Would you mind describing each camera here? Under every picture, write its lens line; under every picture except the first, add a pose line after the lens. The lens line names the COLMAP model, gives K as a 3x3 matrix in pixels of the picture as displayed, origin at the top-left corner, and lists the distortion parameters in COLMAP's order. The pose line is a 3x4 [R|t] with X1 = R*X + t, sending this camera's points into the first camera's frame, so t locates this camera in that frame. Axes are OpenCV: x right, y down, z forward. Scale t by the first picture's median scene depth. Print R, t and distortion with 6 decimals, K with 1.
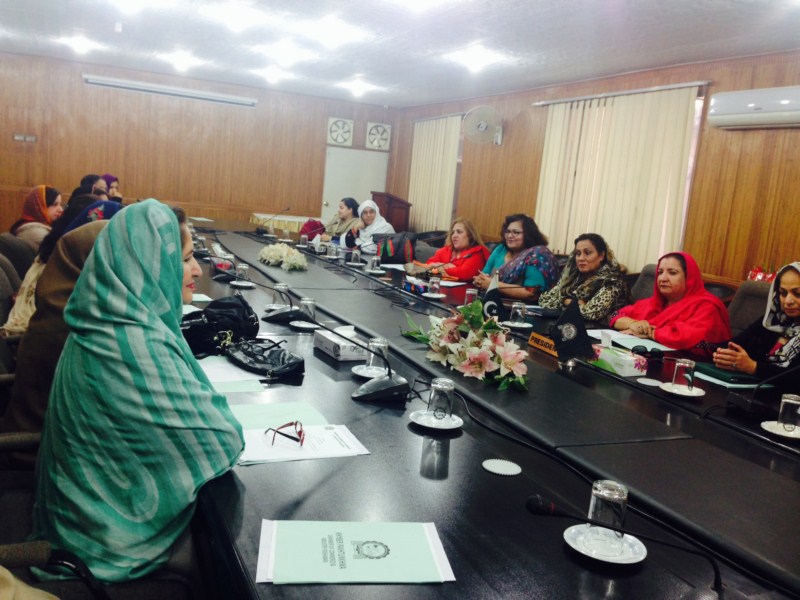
lens RADIAL K [[761.0, 0, 399.0], [0, 761.0, 314.5], [0, 0, 1]] dist [0.000767, -0.000171]
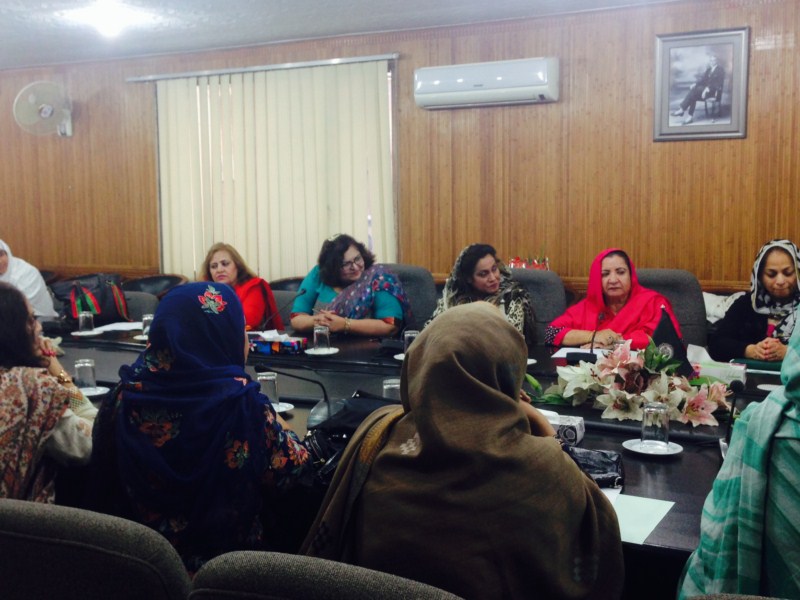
lens RADIAL K [[990.3, 0, 400.0], [0, 990.3, 300.0], [0, 0, 1]] dist [0.086212, 0.022128]
pose [[0.750658, -0.158370, 0.641429, -0.387411], [0.183828, 0.982575, 0.027467, -0.066285], [-0.634602, 0.097295, 0.766691, 0.168480]]
